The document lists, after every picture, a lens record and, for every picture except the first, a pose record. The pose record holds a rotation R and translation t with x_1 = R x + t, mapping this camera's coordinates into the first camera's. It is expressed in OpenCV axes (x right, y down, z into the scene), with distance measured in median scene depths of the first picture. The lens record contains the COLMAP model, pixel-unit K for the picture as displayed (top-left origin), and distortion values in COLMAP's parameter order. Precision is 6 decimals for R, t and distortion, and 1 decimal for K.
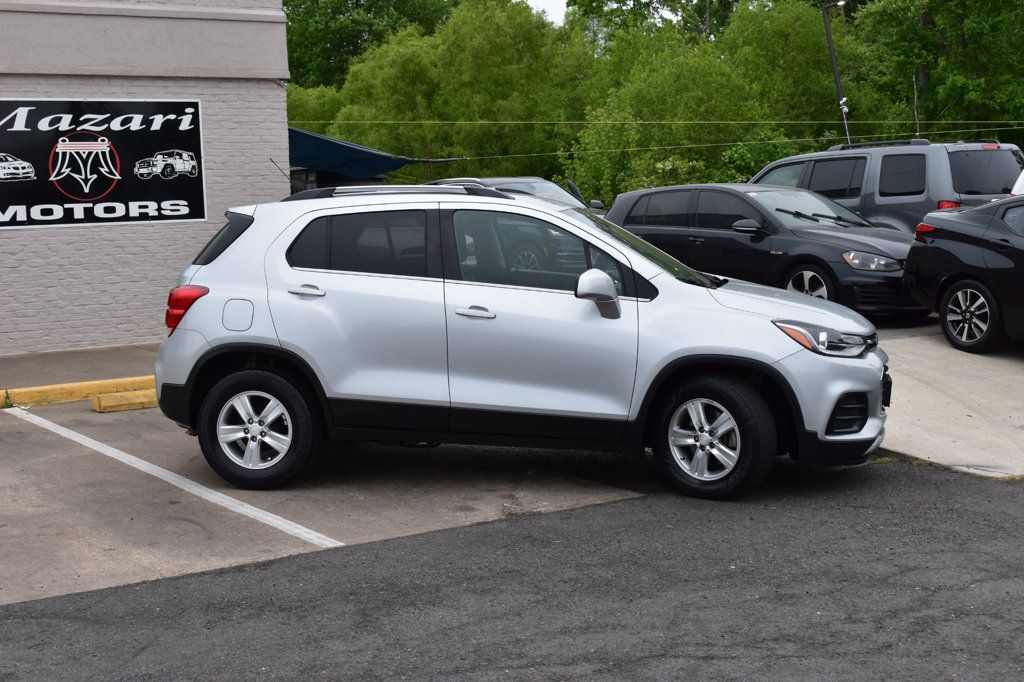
lens RADIAL K [[1459.7, 0, 512.0], [0, 1459.7, 341.0], [0, 0, 1]] dist [0.020875, -0.002598]
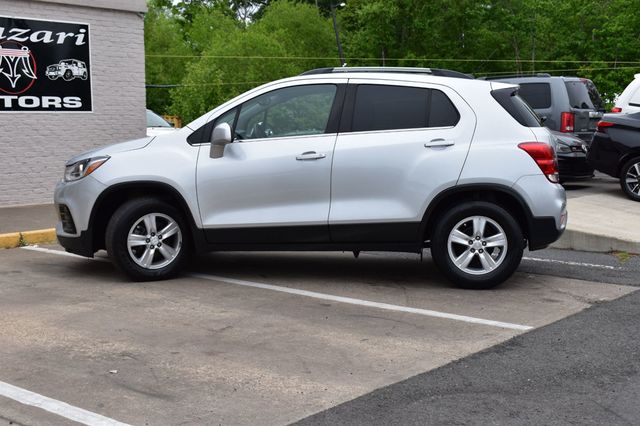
lens RADIAL K [[912.3, 0, 320.0], [0, 912.3, 213.0], [0, 0, 1]] dist [0.020875, -0.002598]
pose [[0.961550, -0.006671, 0.274549, -0.247029], [0.009252, 0.999924, -0.008108, 0.020222], [-0.274474, 0.010336, 0.961539, 0.129939]]
